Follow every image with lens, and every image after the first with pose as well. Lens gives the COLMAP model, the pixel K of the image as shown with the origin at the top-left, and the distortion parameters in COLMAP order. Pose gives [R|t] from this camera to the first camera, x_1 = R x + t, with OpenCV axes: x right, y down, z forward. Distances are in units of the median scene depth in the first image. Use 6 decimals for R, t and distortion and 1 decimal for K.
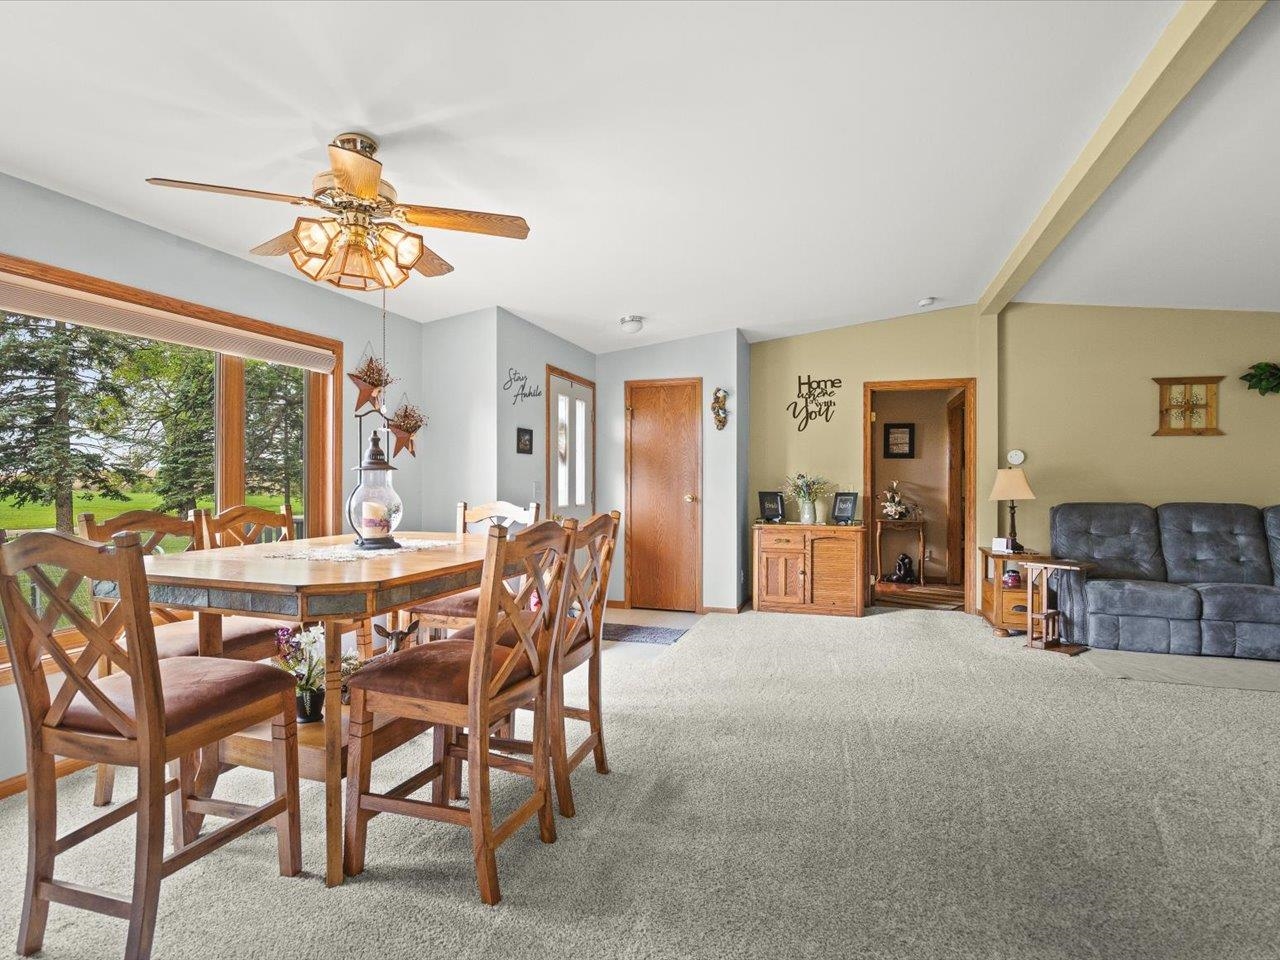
lens RADIAL K [[673.0, 0, 630.1], [0, 673.0, 477.9], [0, 0, 1]] dist [-0.008951, -0.000960]
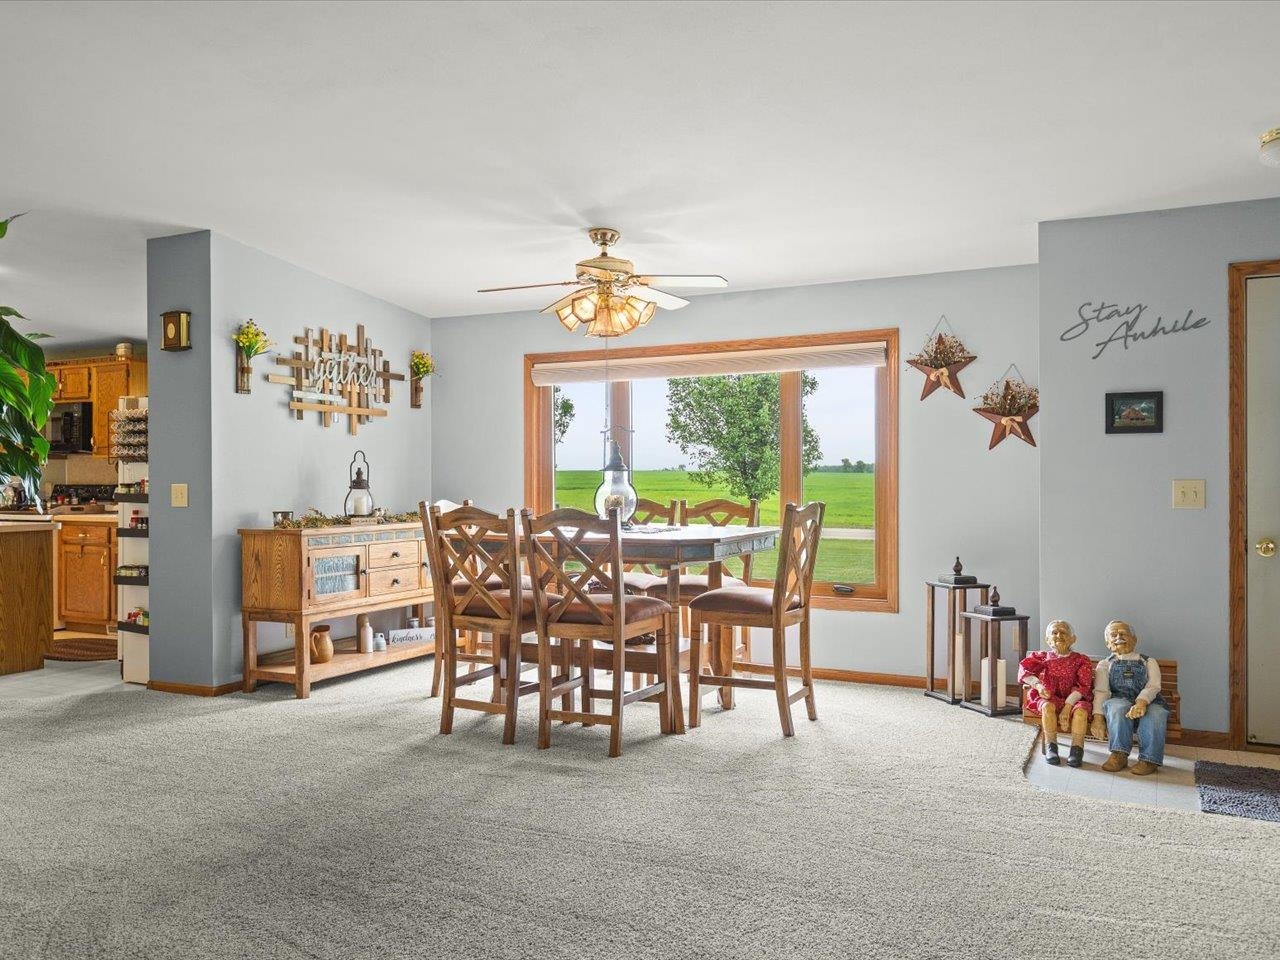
lens RADIAL K [[1041.0, 0, 636.4], [0, 1041.0, 481.2], [0, 0, 1]] dist [0.008550, 0.000988]
pose [[-0.144673, -0.000129, -0.989480, 0.726304], [0.008144, 0.999966, -0.001321, 0.004938], [0.989446, -0.008249, -0.144667, 0.590819]]
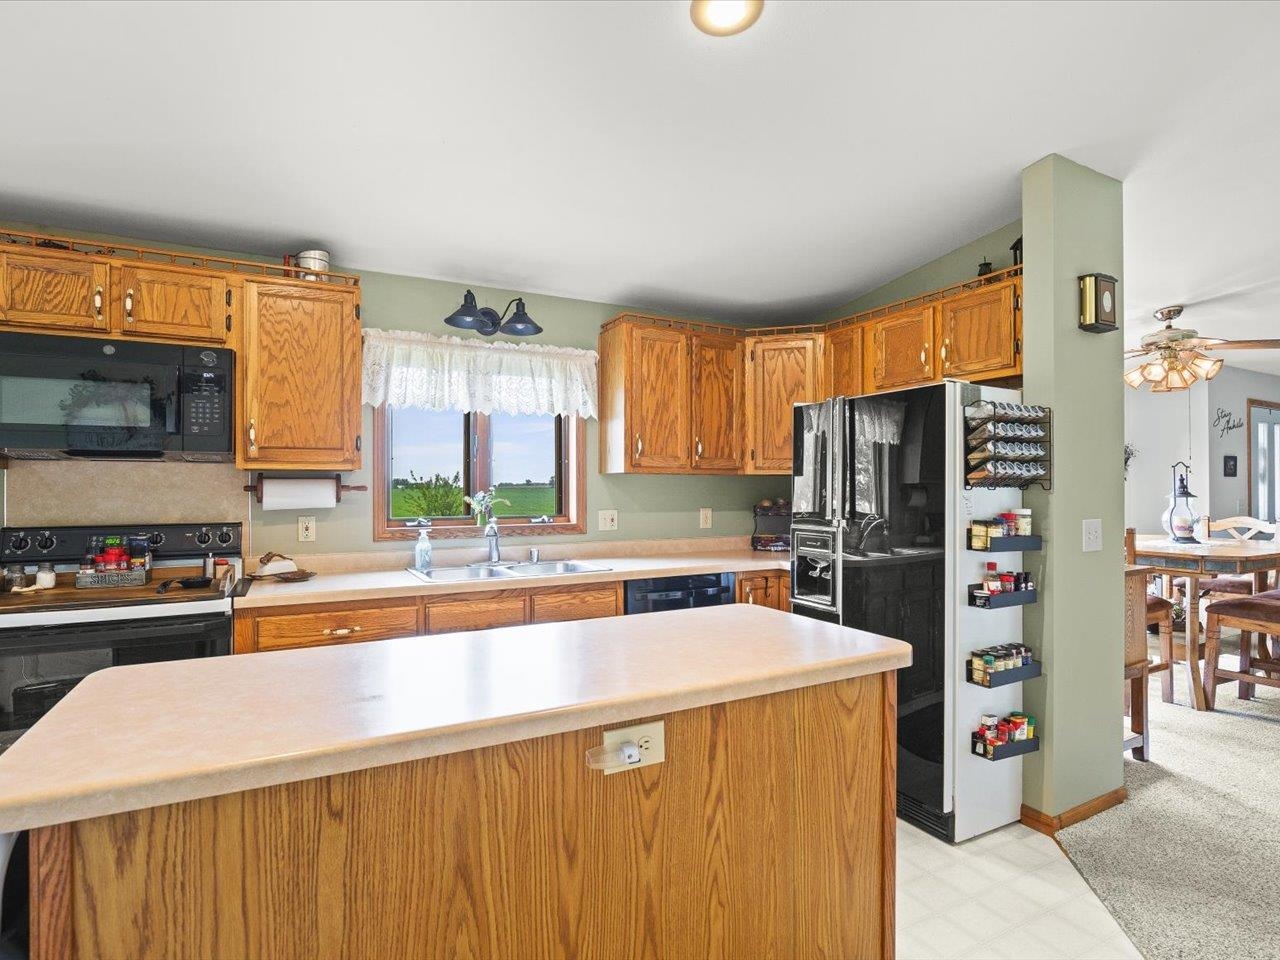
lens RADIAL K [[655.5, 0, 635.0], [0, 655.5, 484.4], [0, 0, 1]] dist [-0.014711, -0.000303]
pose [[0.723104, -0.009210, -0.690677, -0.108940], [0.007945, 0.999956, -0.005017, -0.020576], [0.690693, -0.001859, 0.723146, -0.506686]]
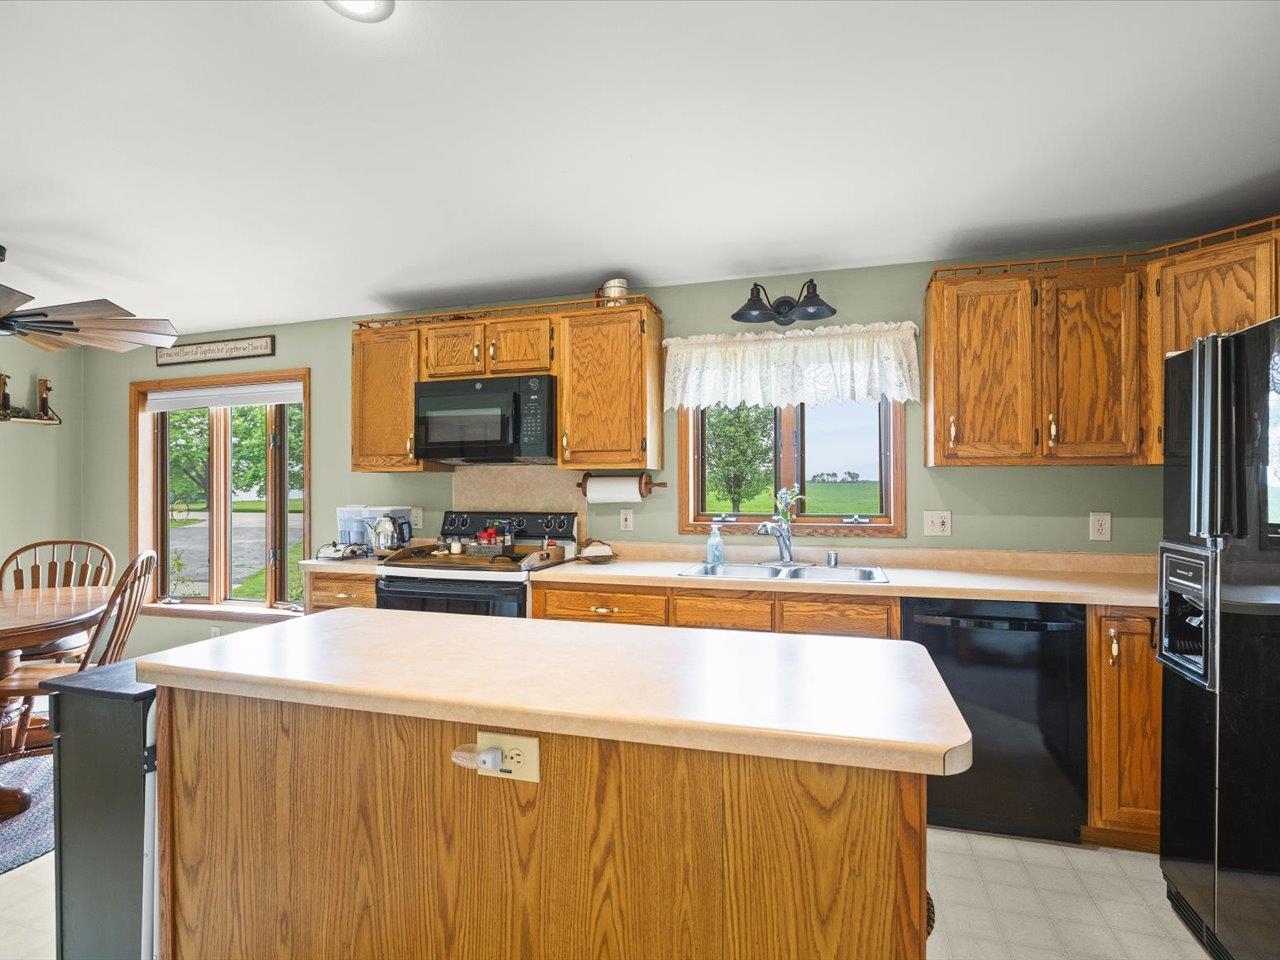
lens RADIAL K [[655.5, 0, 635.0], [0, 655.5, 484.4], [0, 0, 1]] dist [-0.014711, -0.000303]
pose [[0.030784, -0.004038, -0.999518, -0.052499], [0.008197, 0.999959, -0.003788, -0.020373], [0.999492, -0.008077, 0.030816, -0.325072]]
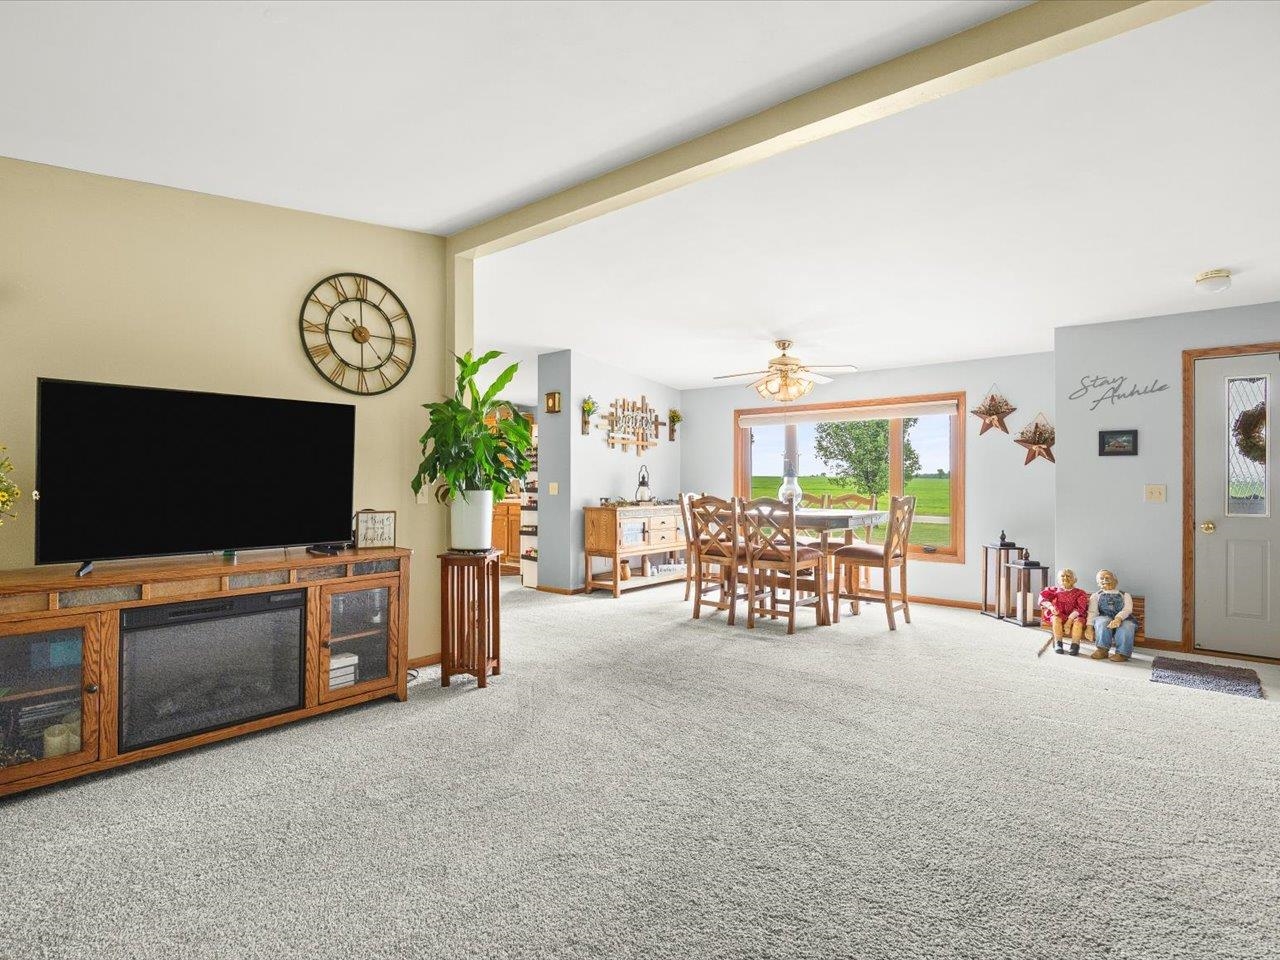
lens RADIAL K [[673.0, 0, 630.1], [0, 673.0, 477.9], [0, 0, 1]] dist [-0.008951, -0.000960]
pose [[-0.371506, -0.009119, -0.928386, 0.884605], [0.000498, 0.999950, -0.010022, 0.005962], [0.928430, -0.004185, -0.371483, 0.597797]]
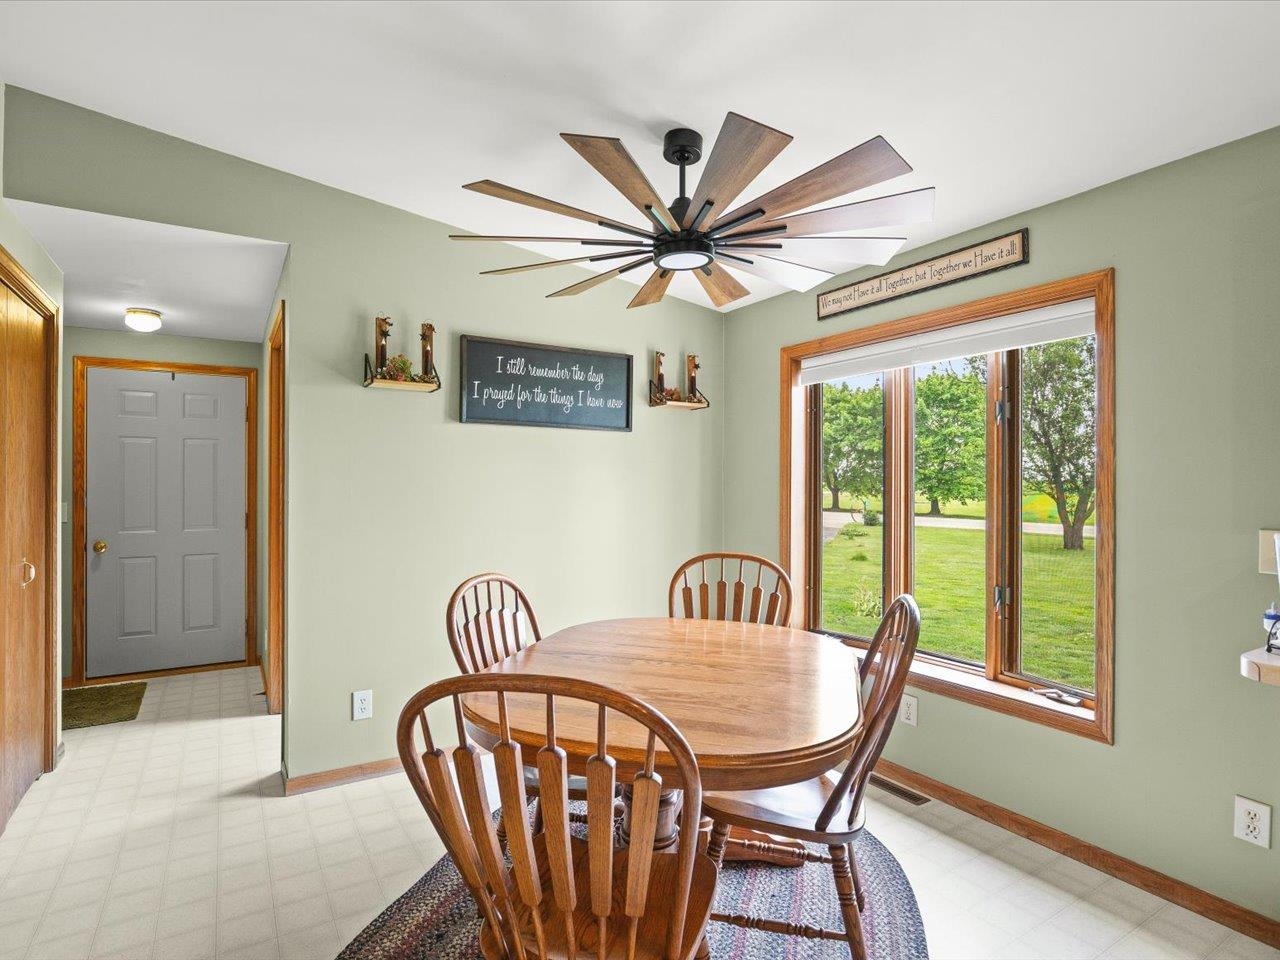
lens RADIAL K [[664.5, 0, 602.3], [0, 664.5, 480.1], [0, 0, 1]] dist [-0.001909, -0.000308]
pose [[-0.663300, -0.008298, -0.748308, -0.276575], [-0.003829, 0.999963, -0.007694, -0.022823], [0.748344, -0.002238, -0.663307, -0.618329]]
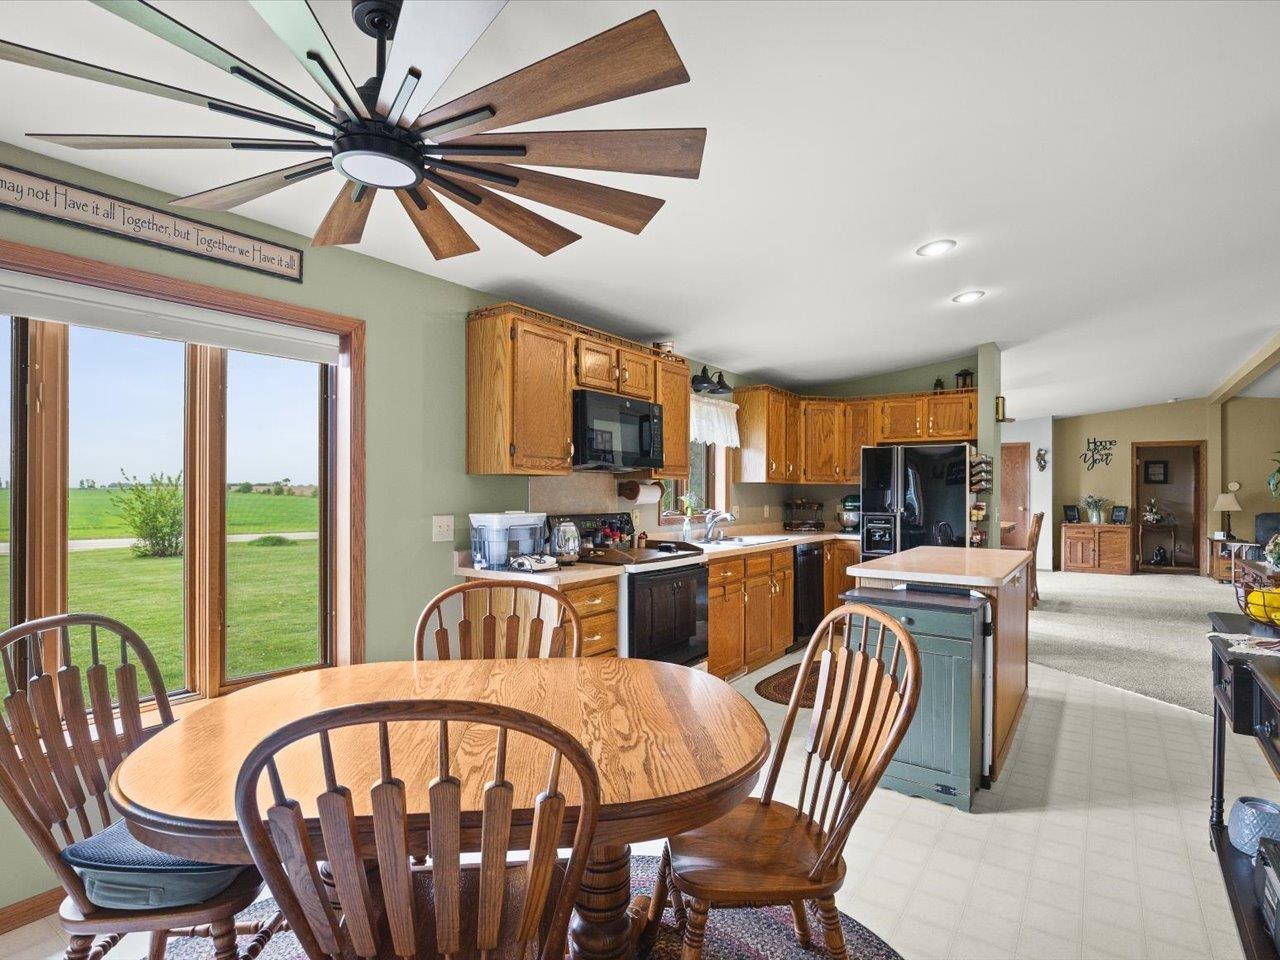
lens RADIAL K [[679.0, 0, 640.8], [0, 679.0, 487.8], [0, 0, 1]] dist [-0.003887, -0.001596]
pose [[0.962648, -0.001723, -0.270751, -0.422050], [0.001079, 0.999996, -0.002529, -0.023599], [0.270755, 0.002143, 0.962646, -1.085833]]
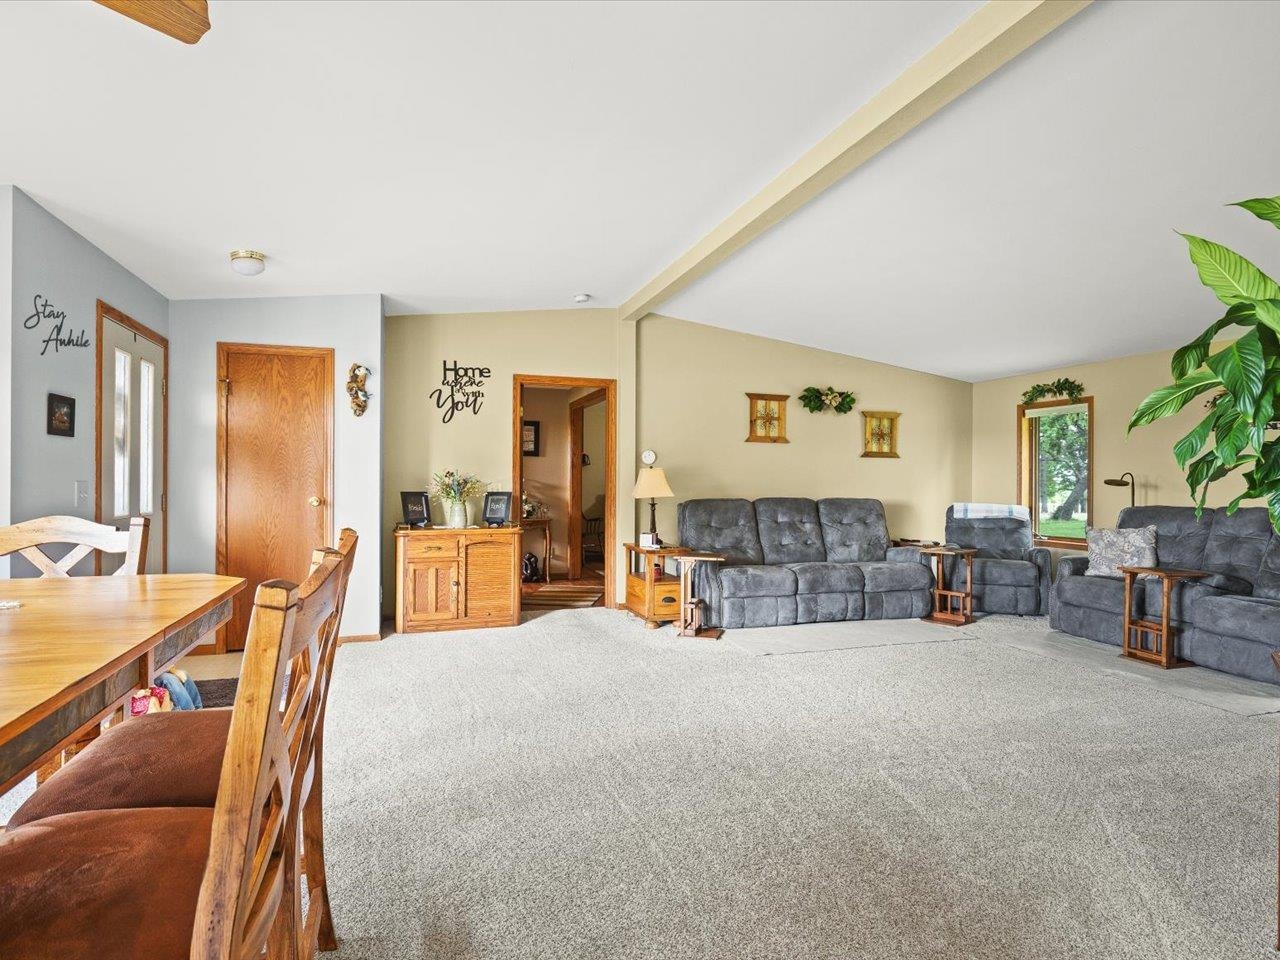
lens RADIAL K [[673.0, 0, 630.1], [0, 673.0, 477.9], [0, 0, 1]] dist [-0.008951, -0.000960]
pose [[0.800602, 0.001997, 0.599193, -0.090250], [-0.004637, 0.999985, 0.002863, -0.000947], [-0.599179, -0.005070, 0.800599, 0.159141]]
